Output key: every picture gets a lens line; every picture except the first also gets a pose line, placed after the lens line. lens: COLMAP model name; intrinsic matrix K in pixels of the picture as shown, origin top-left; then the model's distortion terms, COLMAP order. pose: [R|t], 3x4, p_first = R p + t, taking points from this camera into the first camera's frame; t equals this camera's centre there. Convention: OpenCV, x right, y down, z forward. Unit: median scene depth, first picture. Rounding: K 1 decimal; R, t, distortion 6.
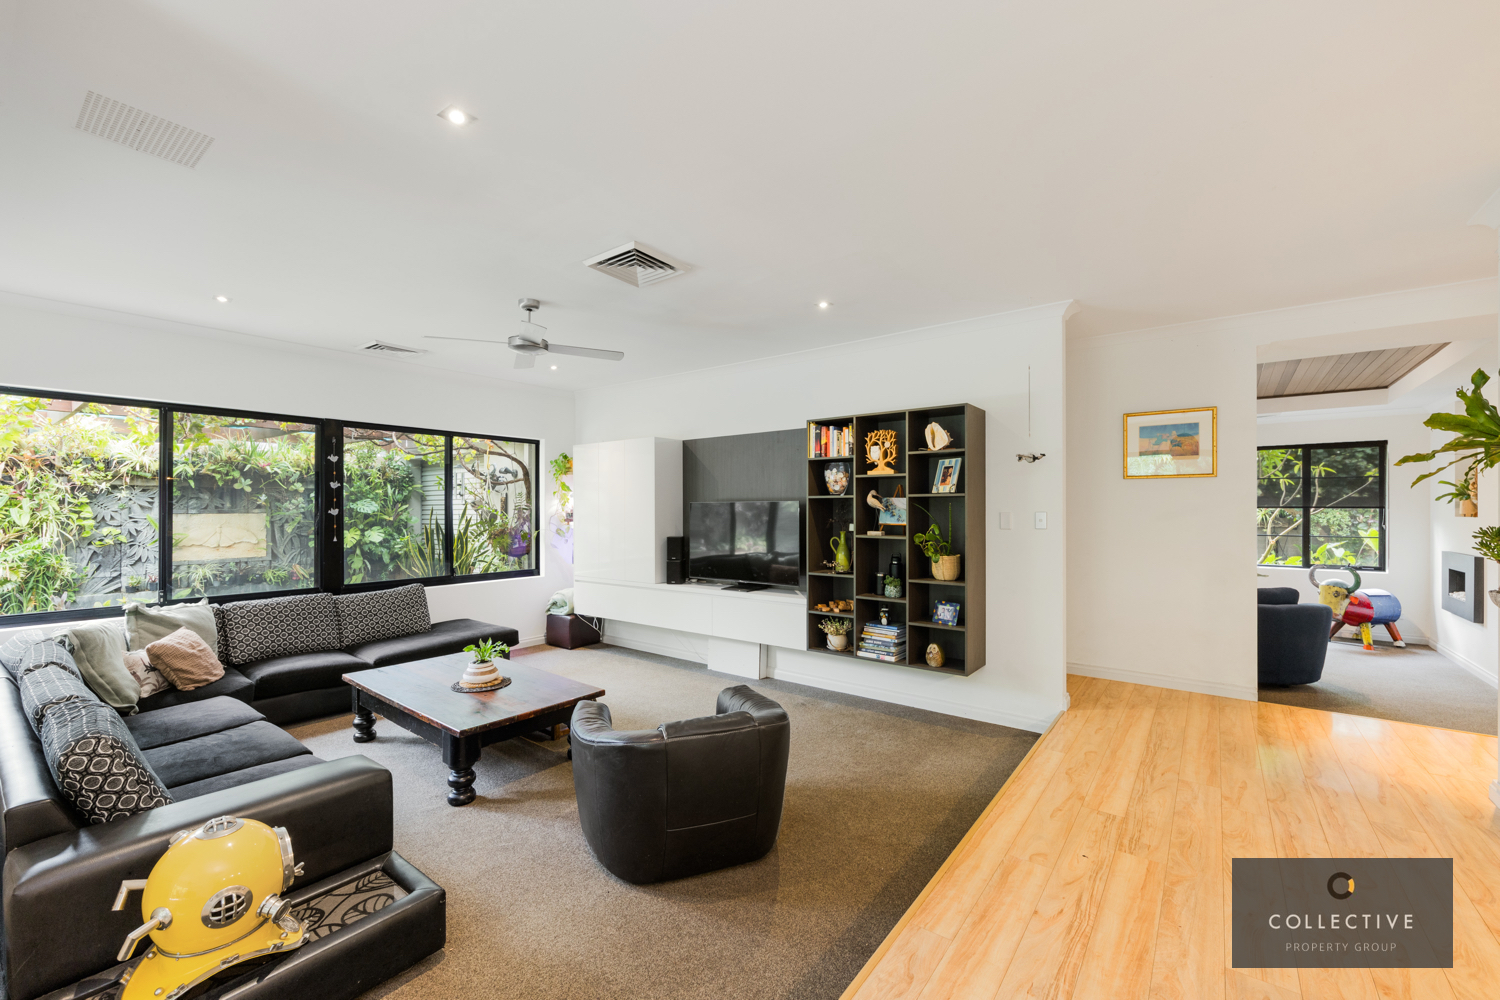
lens RADIAL K [[609.9, 0, 758.2], [0, 609.9, 505.9], [0, 0, 1]] dist [-0.003121, 0.000110]
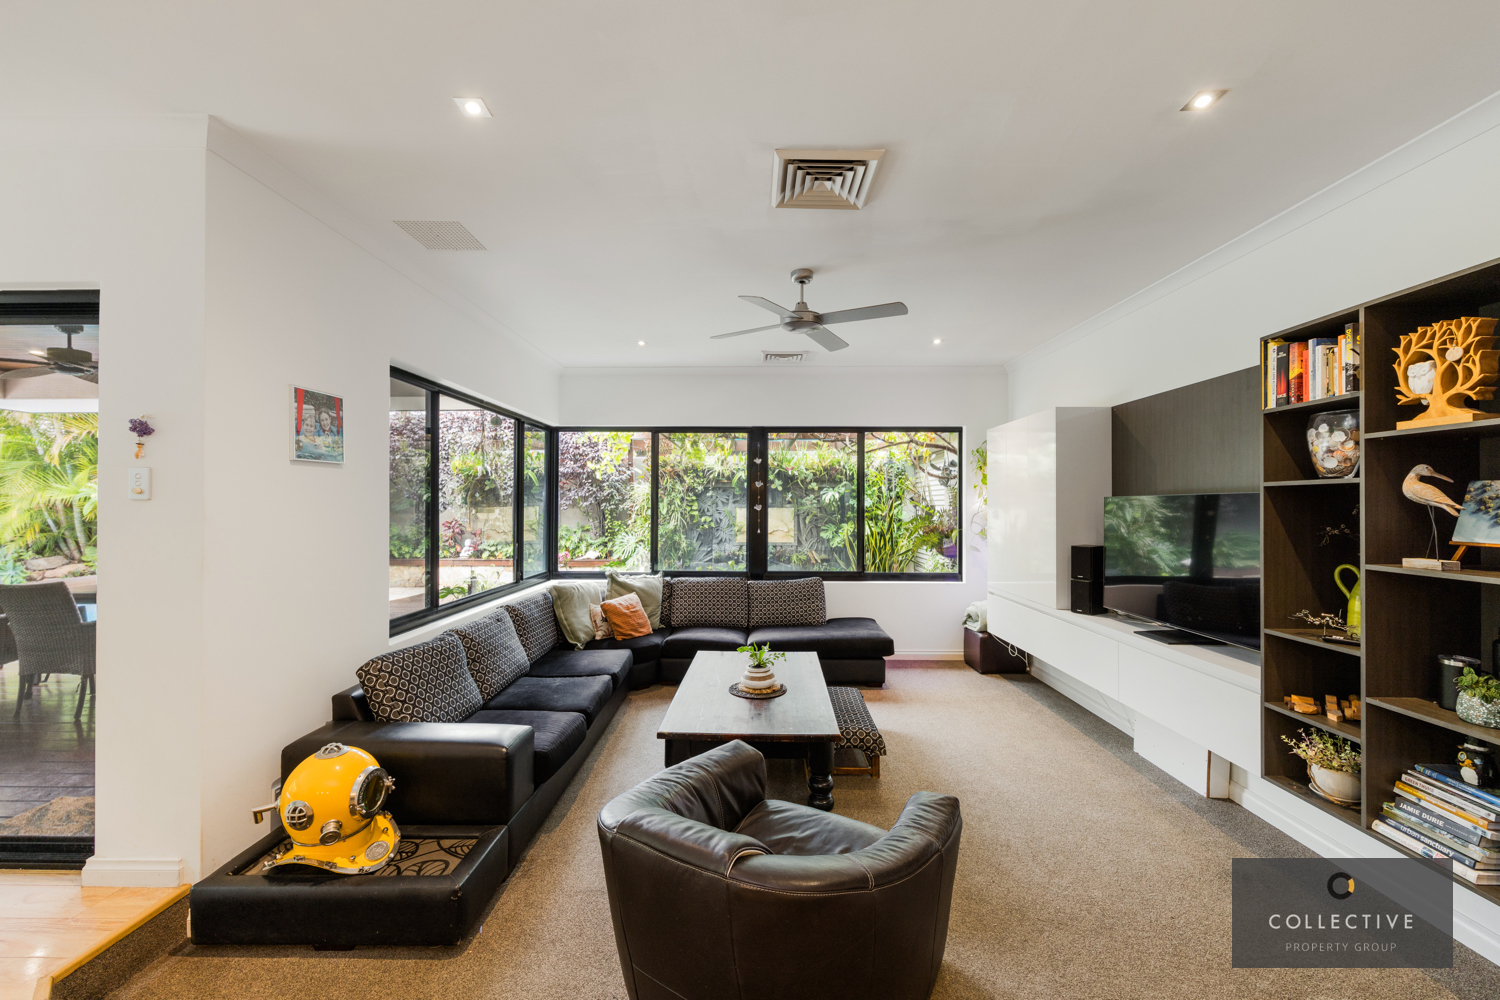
lens RADIAL K [[609.9, 0, 750.4], [0, 609.9, 496.7], [0, 0, 1]] dist [-0.003121, 0.000110]
pose [[0.588219, -0.007897, -0.808663, 0.246749], [0.001572, 0.999962, -0.008621, 0.000149], [0.808700, 0.003799, 0.588209, 0.341750]]
